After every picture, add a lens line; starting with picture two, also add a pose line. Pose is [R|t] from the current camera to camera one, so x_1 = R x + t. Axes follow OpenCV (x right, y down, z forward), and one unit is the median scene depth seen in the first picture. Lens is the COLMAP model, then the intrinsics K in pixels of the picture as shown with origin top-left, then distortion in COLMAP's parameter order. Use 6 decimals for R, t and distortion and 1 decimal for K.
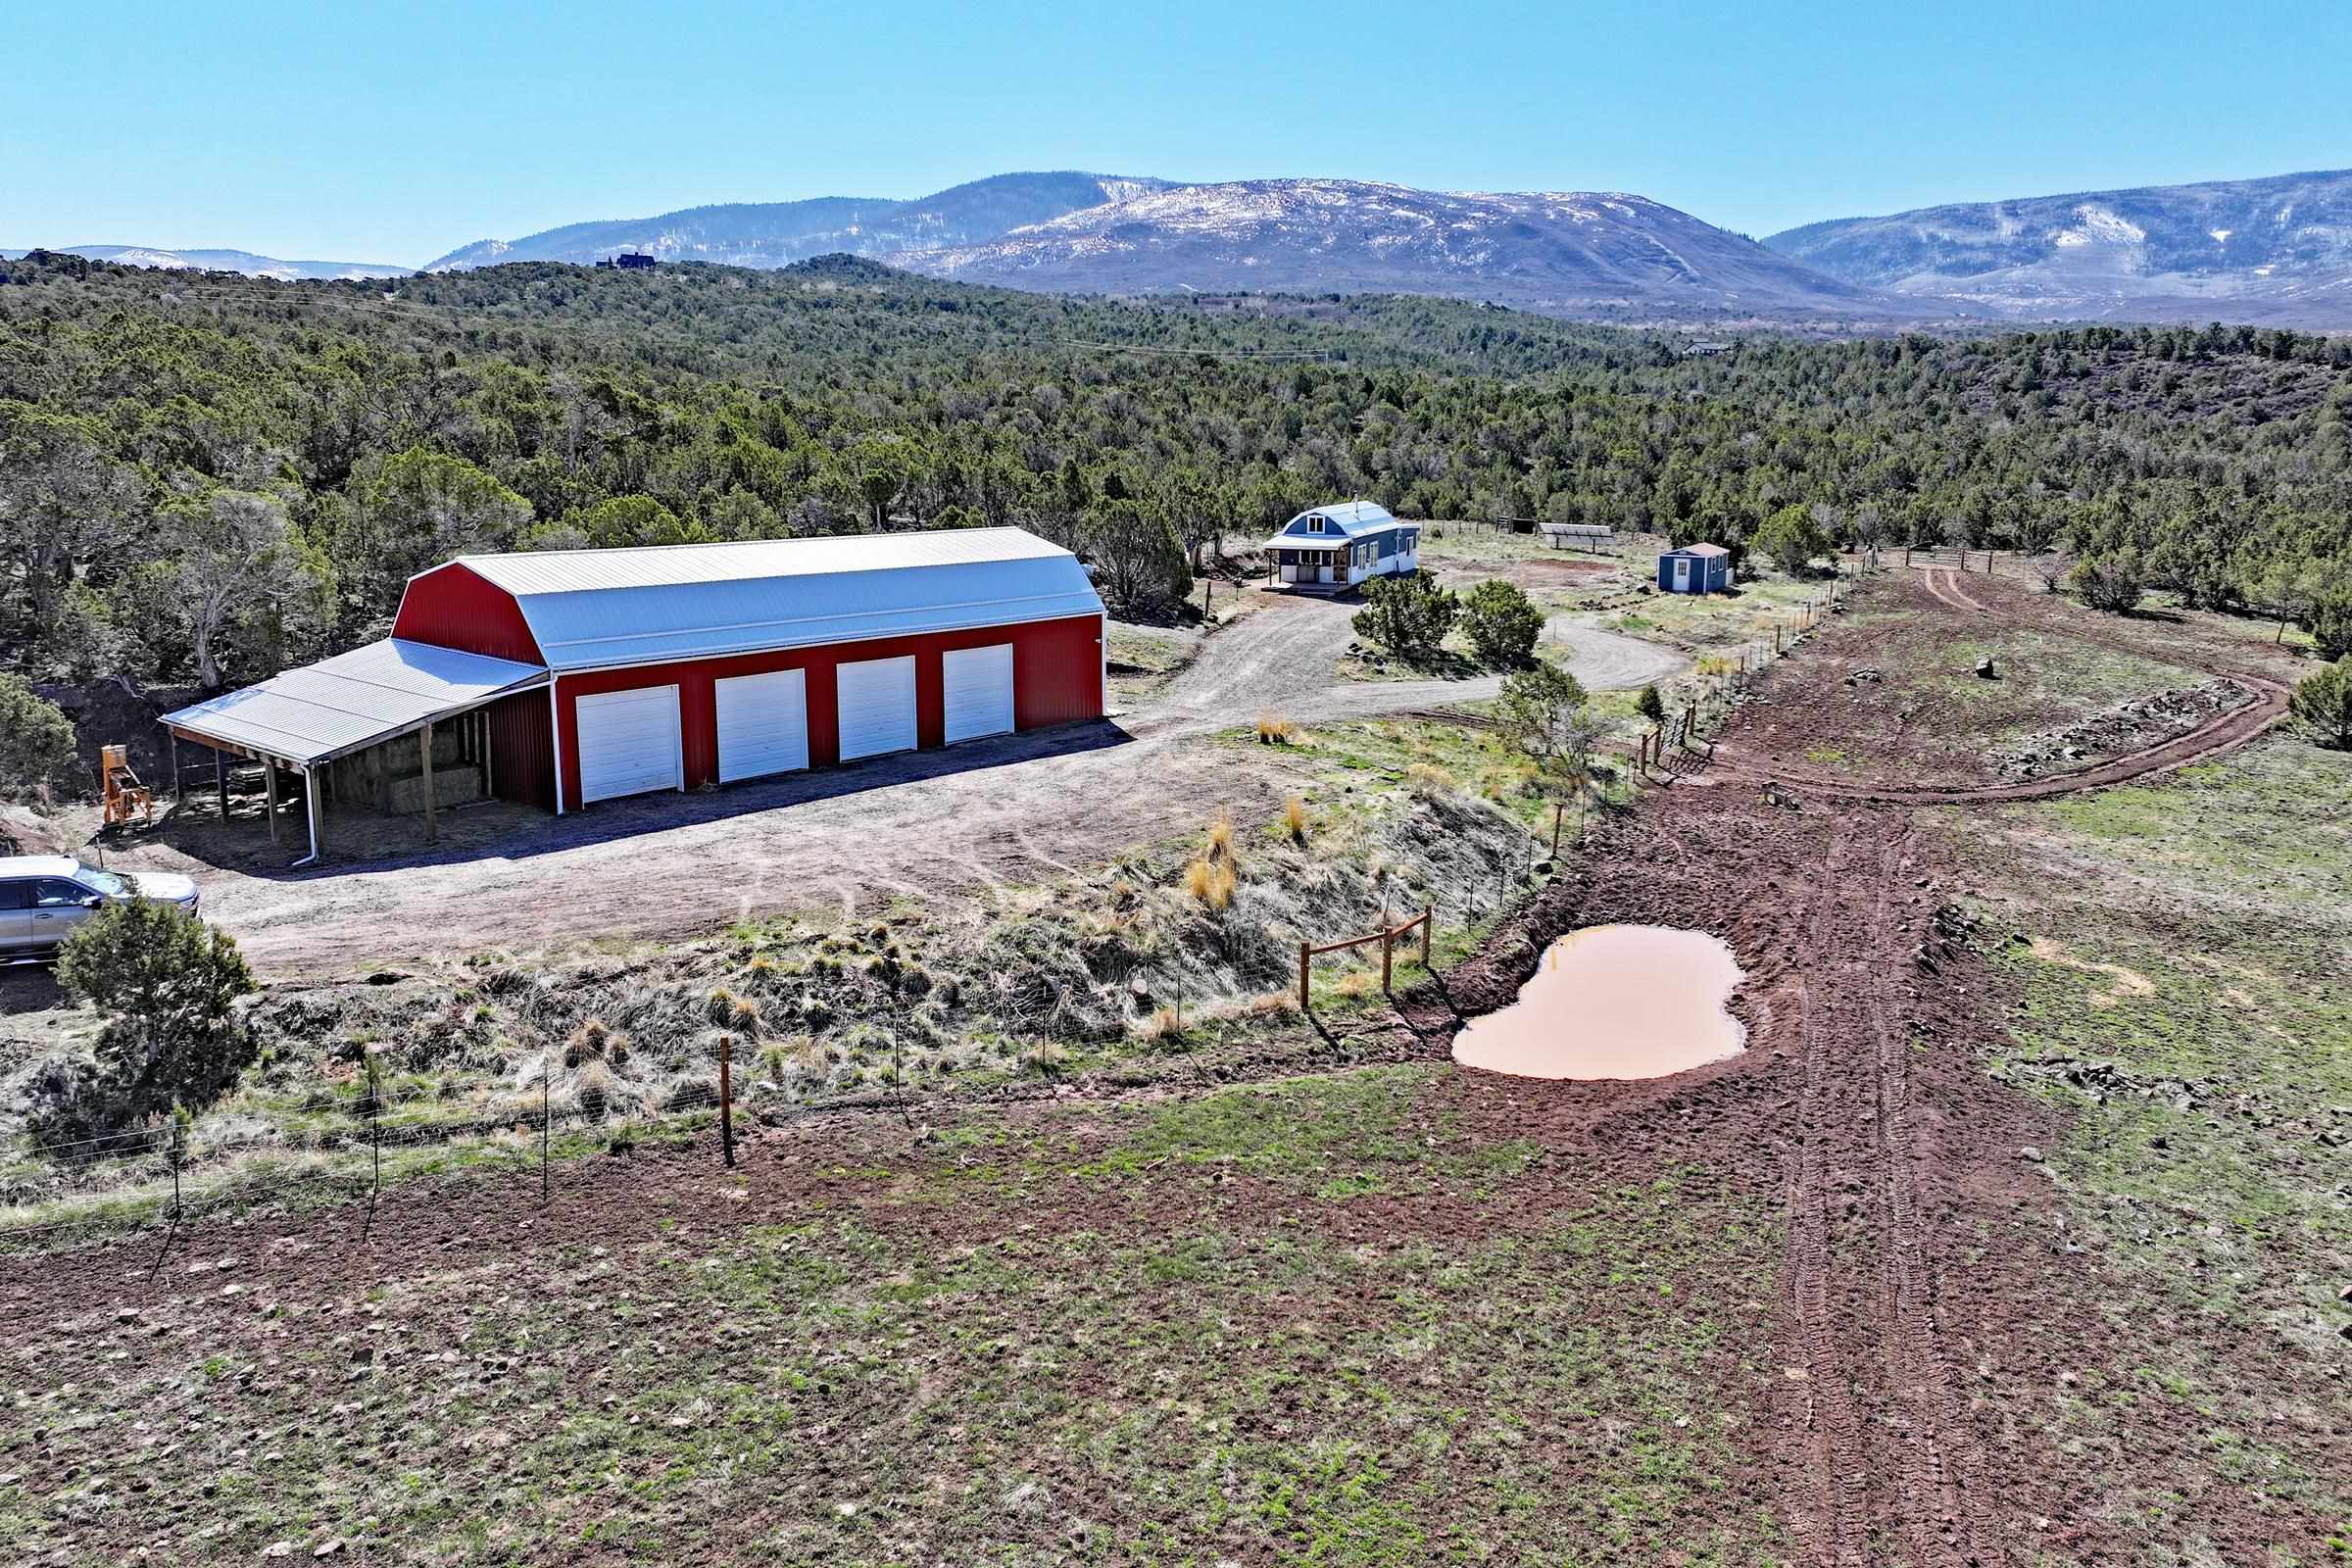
lens RADIAL K [[1674.7, 0, 1184.5], [0, 1674.7, 688.5], [0, 0, 1]] dist [0.002177, 0.016233]
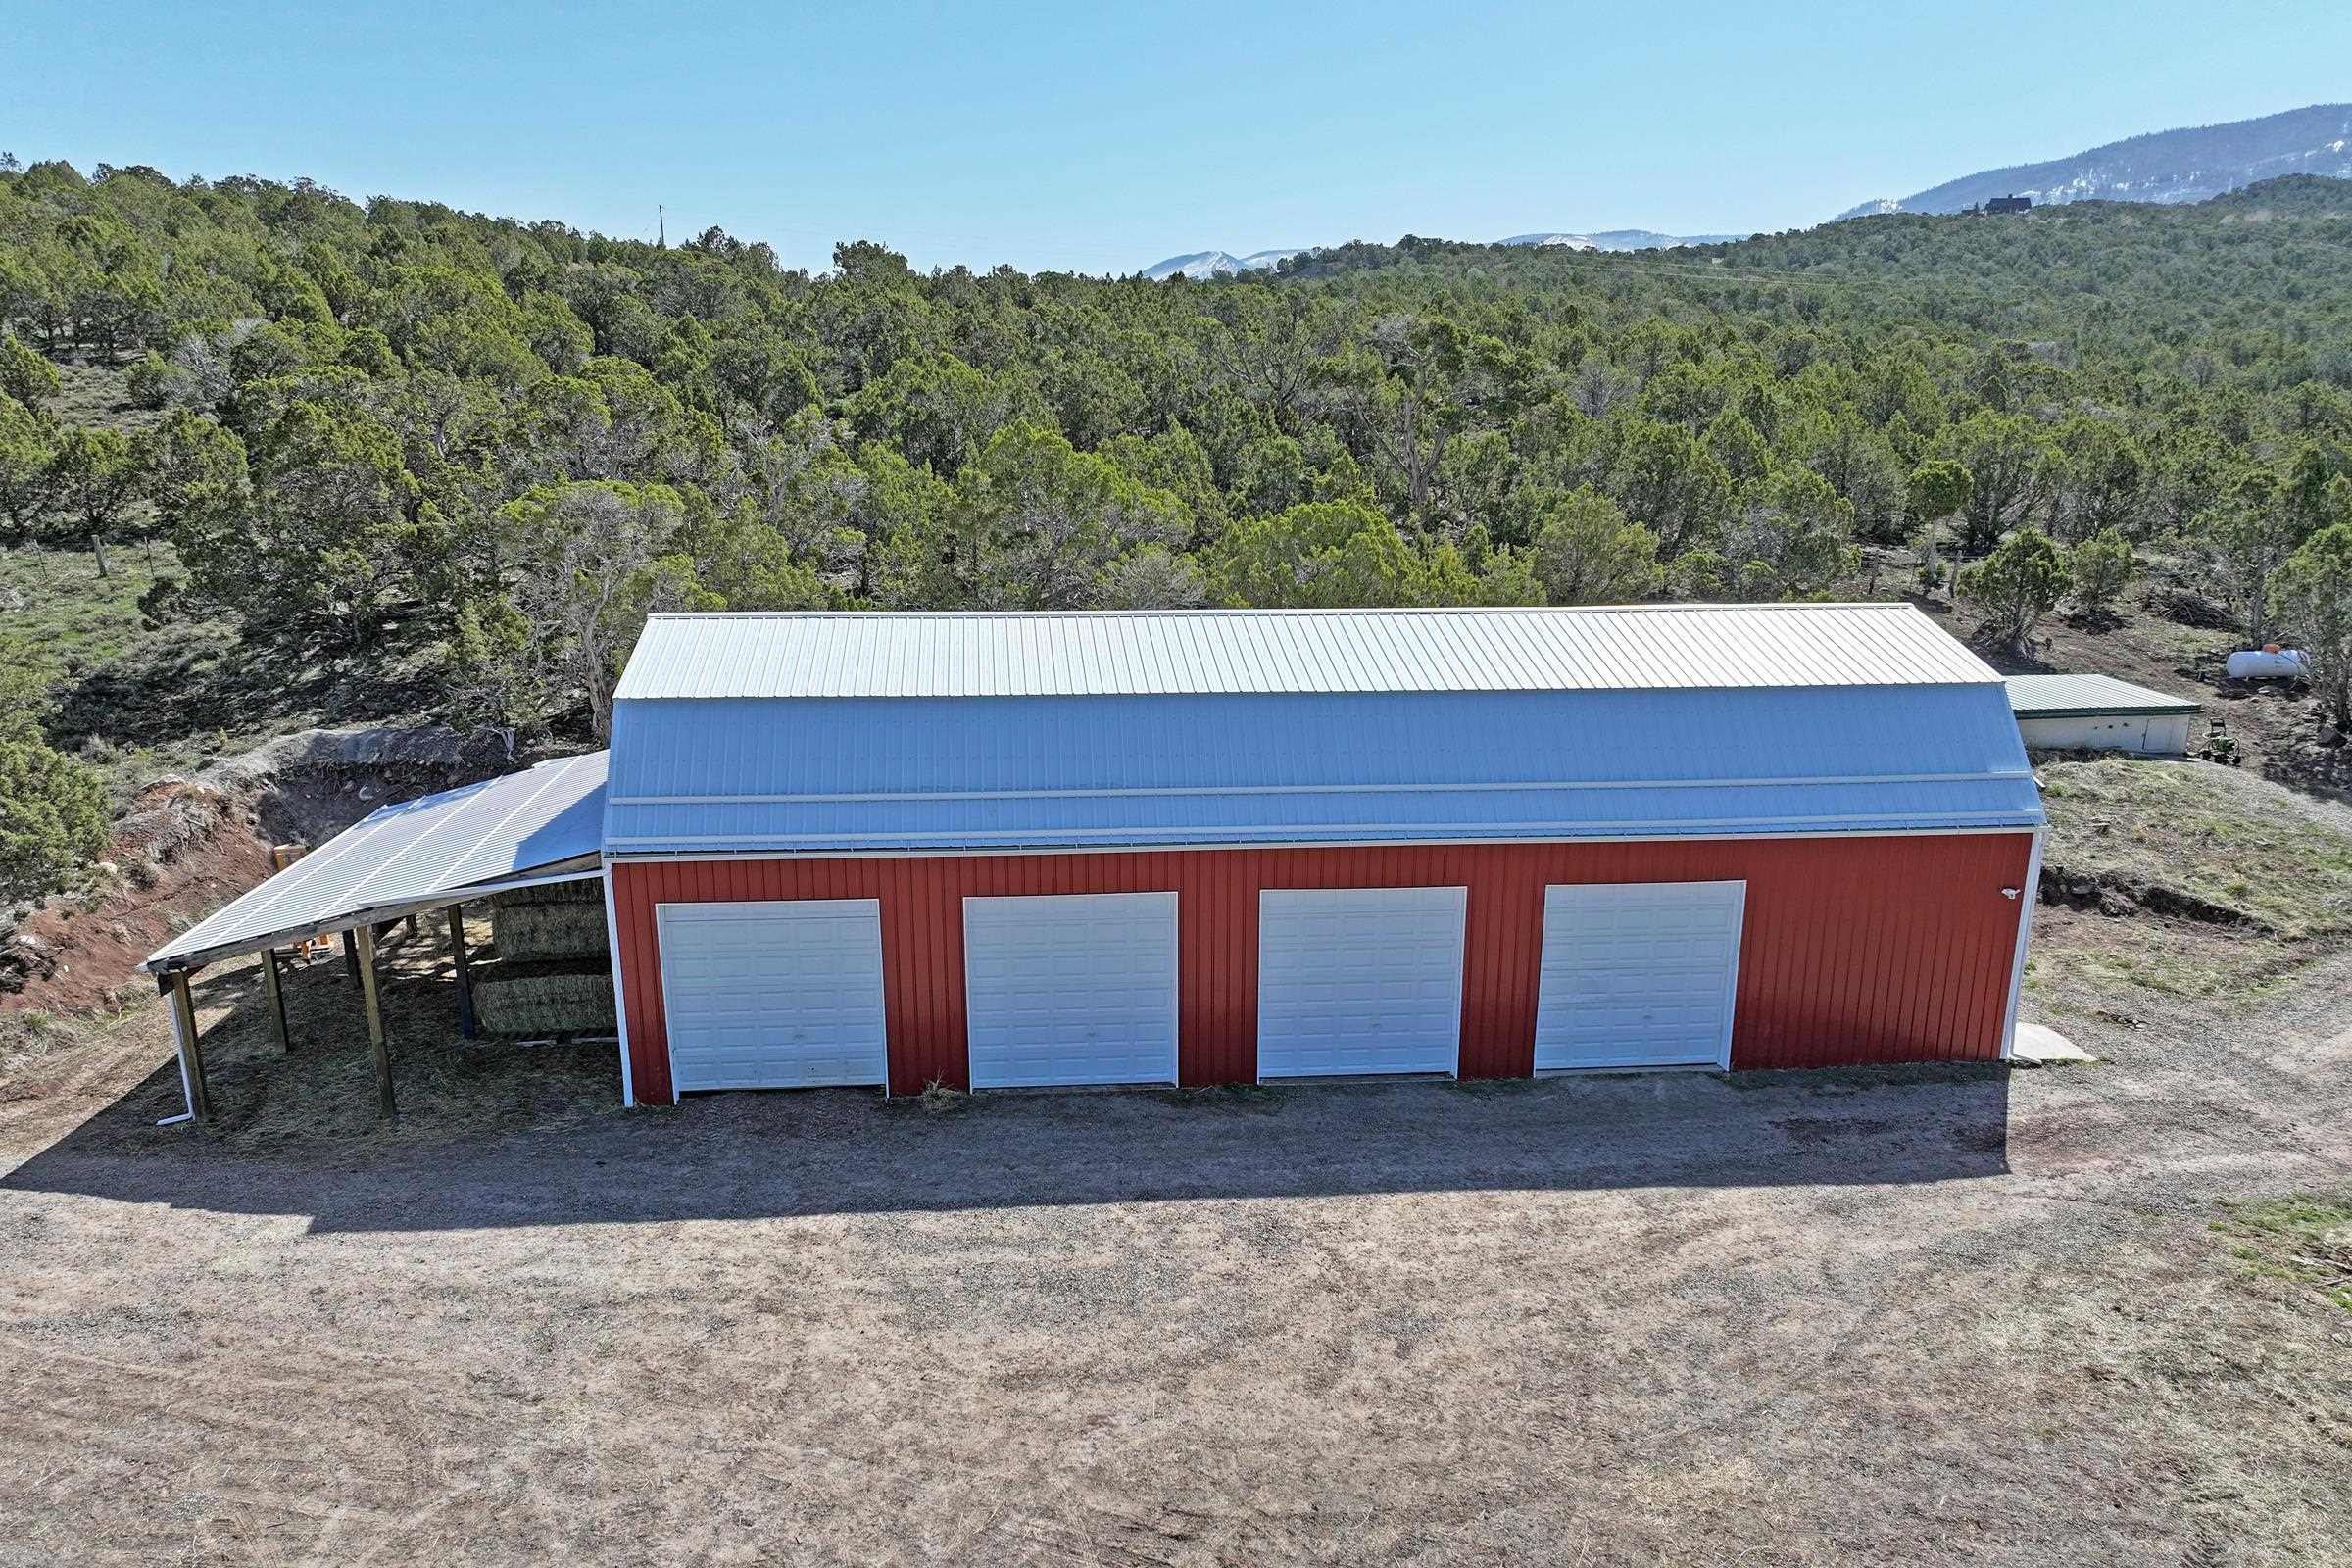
lens RADIAL K [[1674.7, 0, 1169.1], [0, 1674.7, 787.9], [0, 0, 1]] dist [0.002177, 0.016233]
pose [[0.714081, 0.156294, -0.682393, 0.088208], [-0.105657, 0.987655, 0.115647, -0.088450], [0.692044, -0.010481, 0.721779, 0.592961]]
